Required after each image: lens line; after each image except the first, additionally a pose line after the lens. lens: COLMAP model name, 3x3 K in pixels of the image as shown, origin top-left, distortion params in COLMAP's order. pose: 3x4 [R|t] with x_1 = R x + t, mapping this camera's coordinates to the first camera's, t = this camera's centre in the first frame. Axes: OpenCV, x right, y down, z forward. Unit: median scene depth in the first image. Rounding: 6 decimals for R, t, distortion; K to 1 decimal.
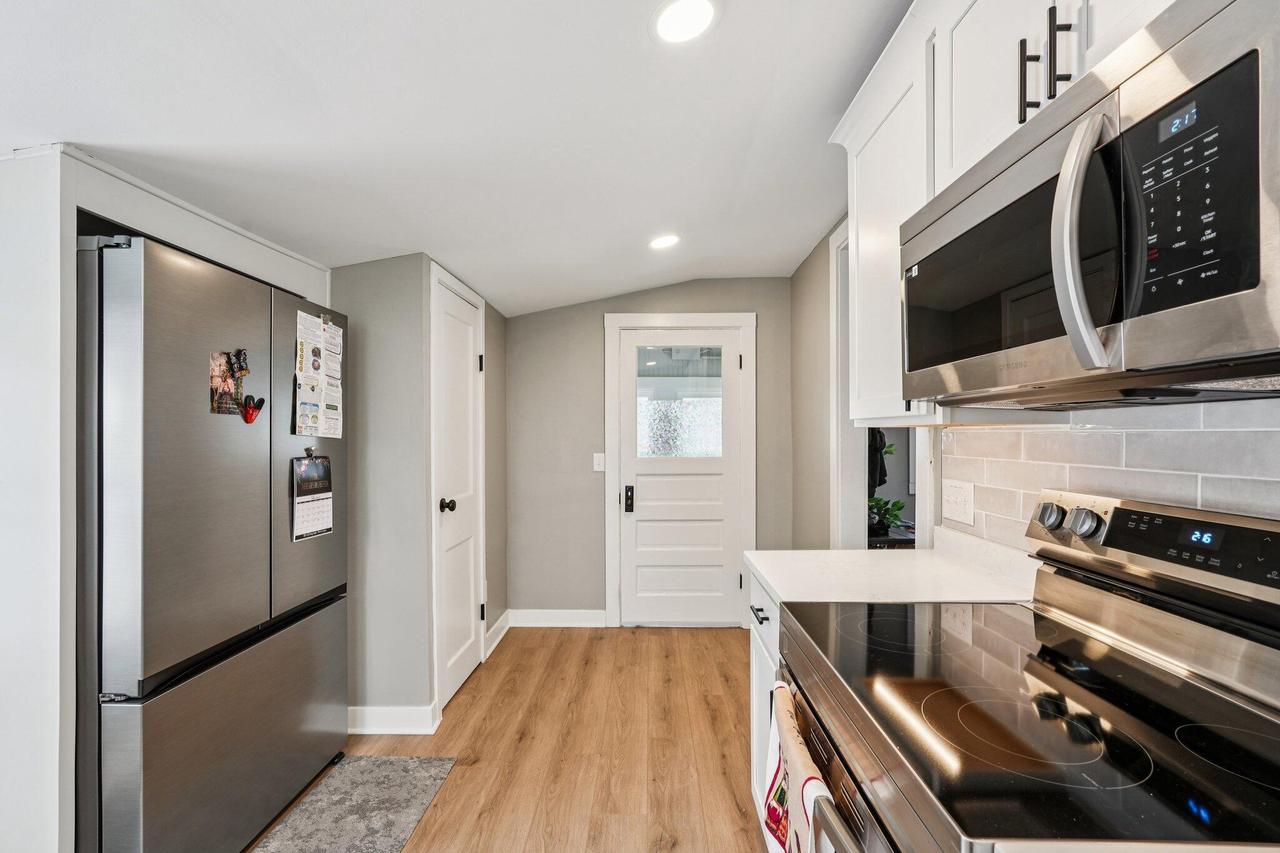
lens RADIAL K [[571.3, 0, 639.8], [0, 571.3, 430.3], [0, 0, 1]] dist [-0.003641, 0.000202]
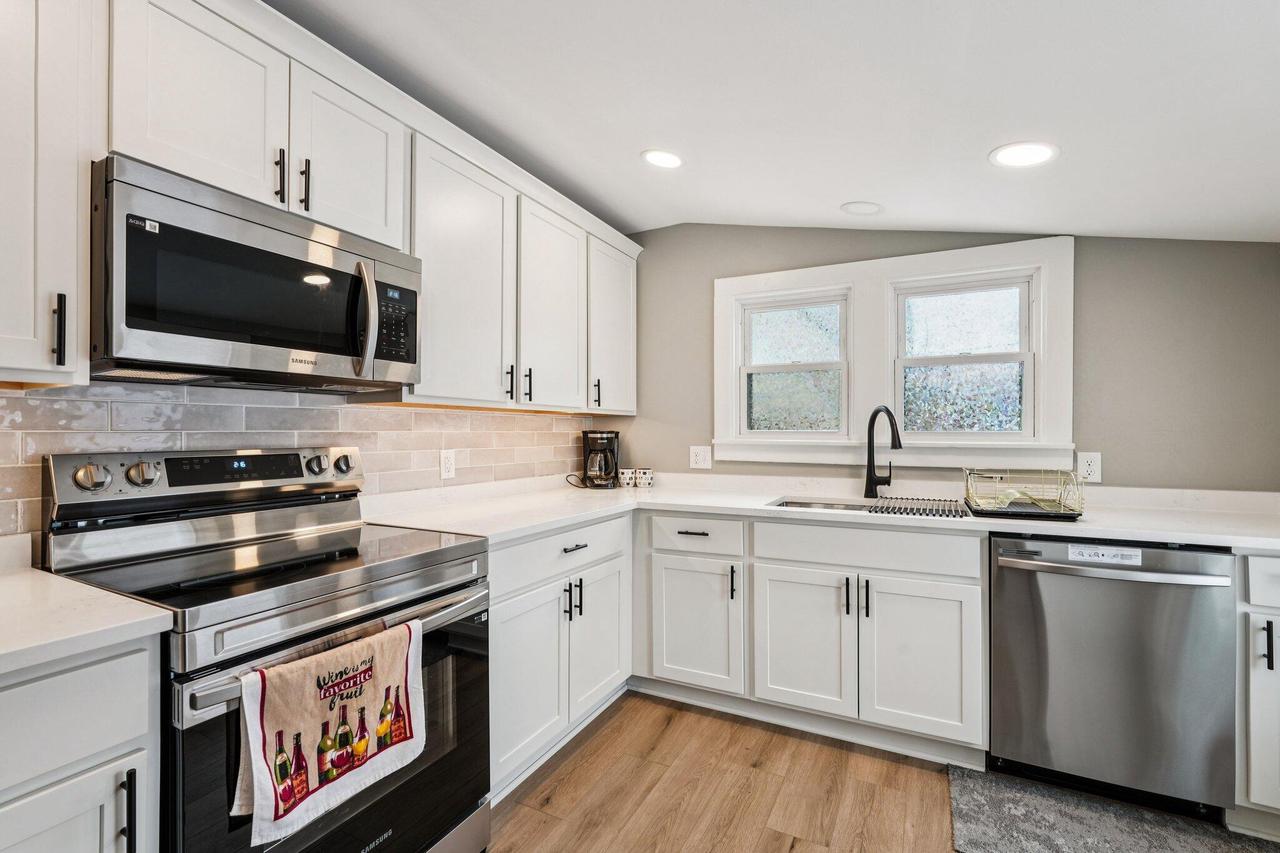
lens RADIAL K [[571.3, 0, 639.7], [0, 571.3, 427.1], [0, 0, 1]] dist [-0.003641, 0.000202]
pose [[-0.891768, 0.001713, 0.452489, -0.940408], [-0.001845, 0.999971, -0.007423, 0.081642], [-0.452488, -0.007454, -0.891739, 2.026871]]
